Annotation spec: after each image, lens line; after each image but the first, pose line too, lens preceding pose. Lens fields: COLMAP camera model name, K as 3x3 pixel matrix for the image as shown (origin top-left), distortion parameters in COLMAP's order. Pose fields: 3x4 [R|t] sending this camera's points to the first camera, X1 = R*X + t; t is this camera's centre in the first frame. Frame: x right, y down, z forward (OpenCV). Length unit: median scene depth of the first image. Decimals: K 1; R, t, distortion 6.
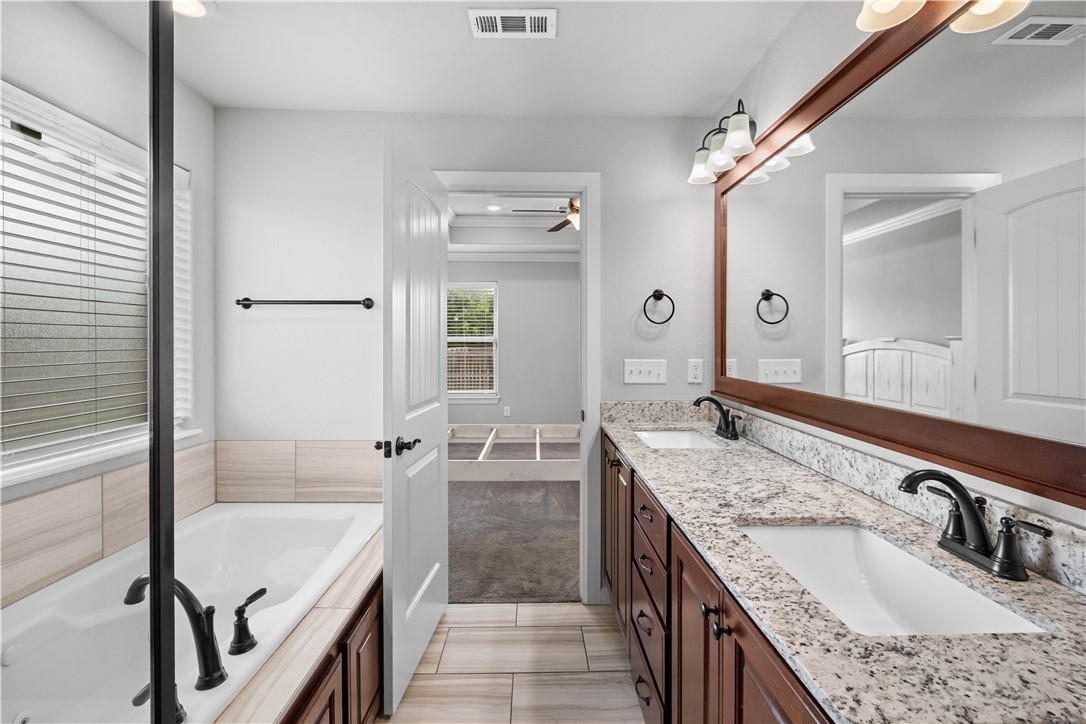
lens RADIAL K [[476.0, 0, 539.7], [0, 476.0, 348.3], [0, 0, 1]] dist [-0.000213, -0.000666]
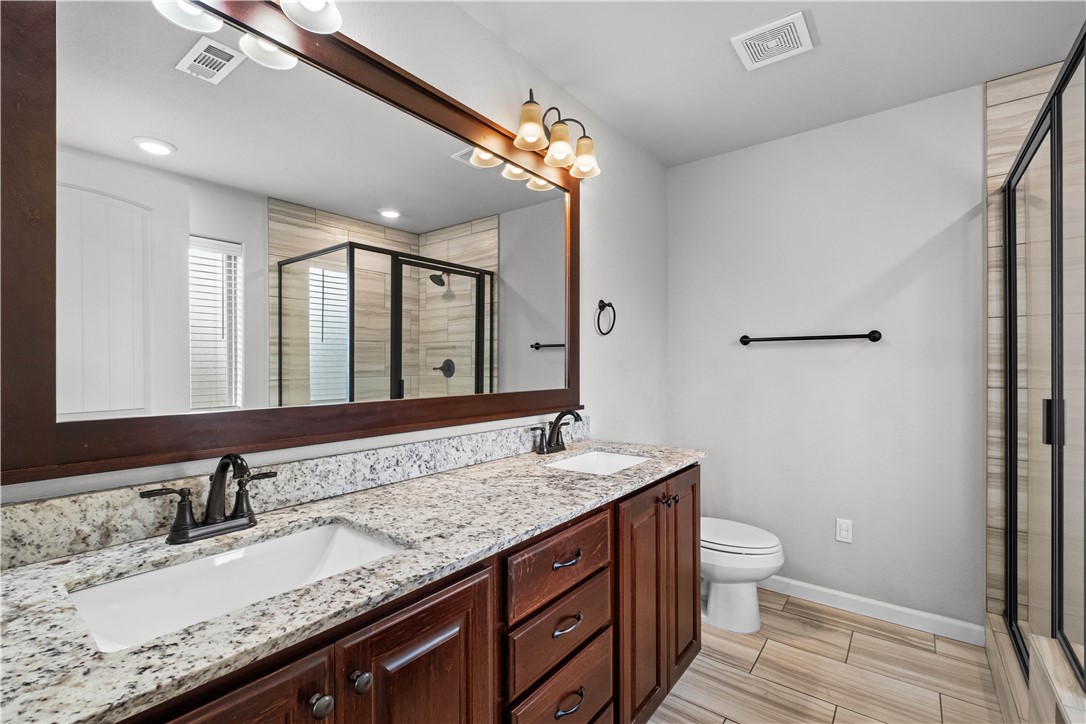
lens RADIAL K [[476.0, 0, 539.7], [0, 476.0, 348.3], [0, 0, 1]] dist [-0.000213, -0.000666]
pose [[-0.778388, 0.018288, 0.627517, -0.264694], [0.006993, 0.999766, -0.020462, 0.017652], [-0.627744, -0.011539, -0.778334, 1.845274]]
